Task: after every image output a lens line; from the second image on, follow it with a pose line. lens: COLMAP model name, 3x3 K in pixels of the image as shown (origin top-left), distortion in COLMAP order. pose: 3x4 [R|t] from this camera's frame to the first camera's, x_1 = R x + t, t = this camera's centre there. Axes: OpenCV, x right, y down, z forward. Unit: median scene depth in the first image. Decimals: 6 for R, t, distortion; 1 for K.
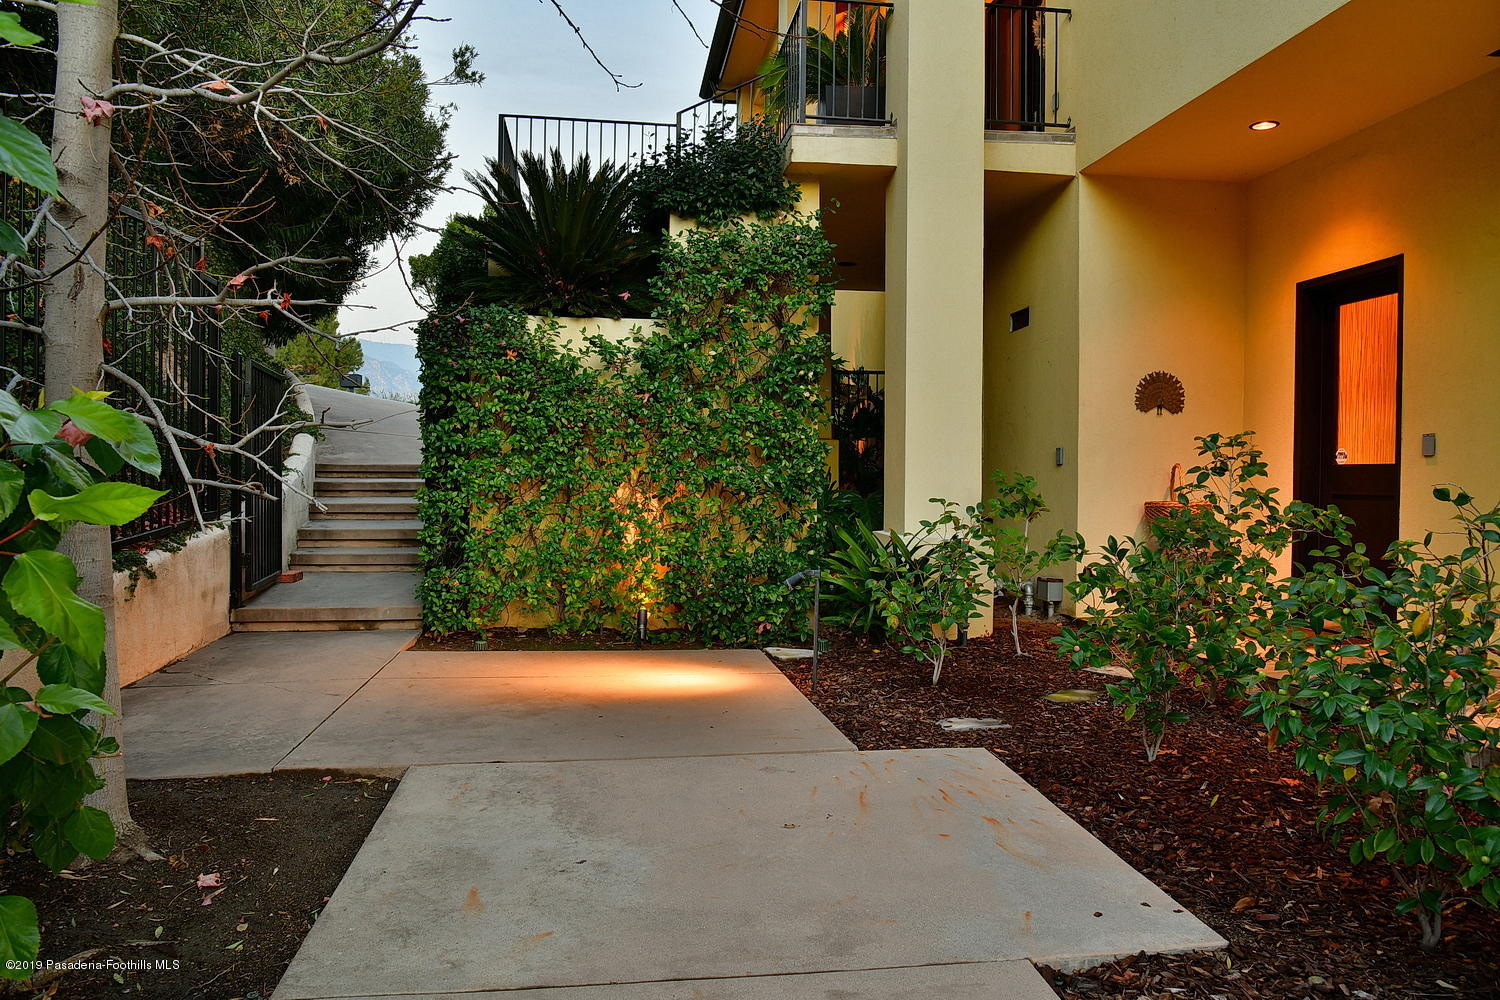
lens RADIAL K [[1046.5, 0, 750.0], [0, 1046.5, 500.0], [0, 0, 1]] dist [-0.032476, -0.000137]
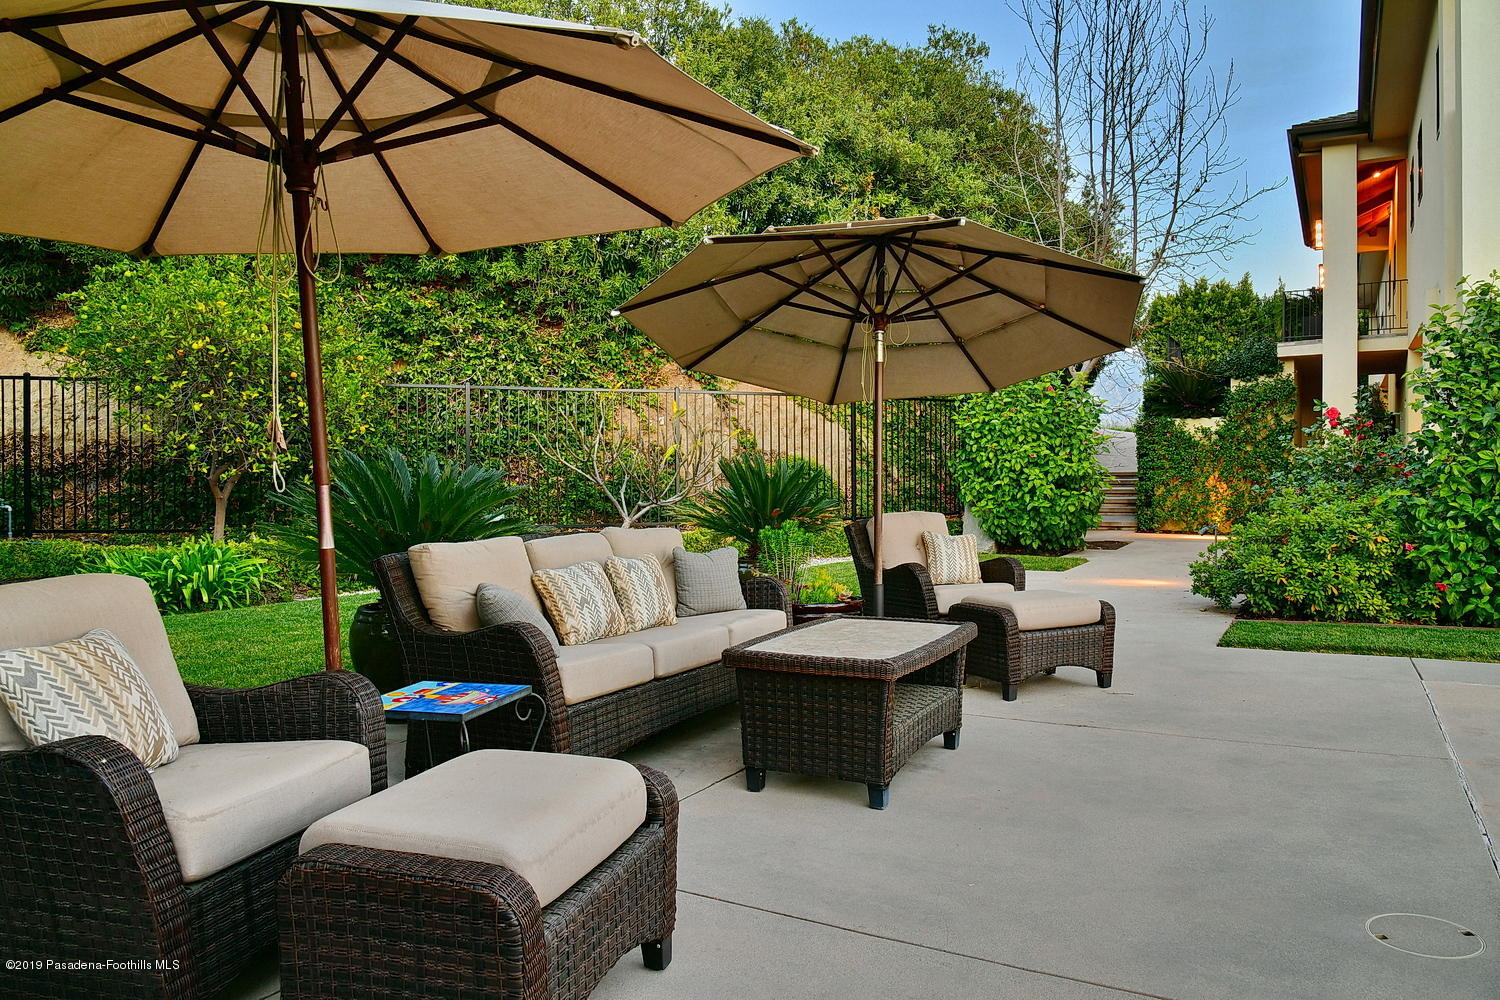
lens RADIAL K [[1046.5, 0, 750.0], [0, 1046.5, 500.0], [0, 0, 1]] dist [-0.032476, -0.000137]
pose [[0.790585, 0.000564, -0.612352, 0.595992], [-0.004083, 0.999982, -0.004351, 0.057960], [0.612339, 0.005940, 0.790573, -1.911748]]
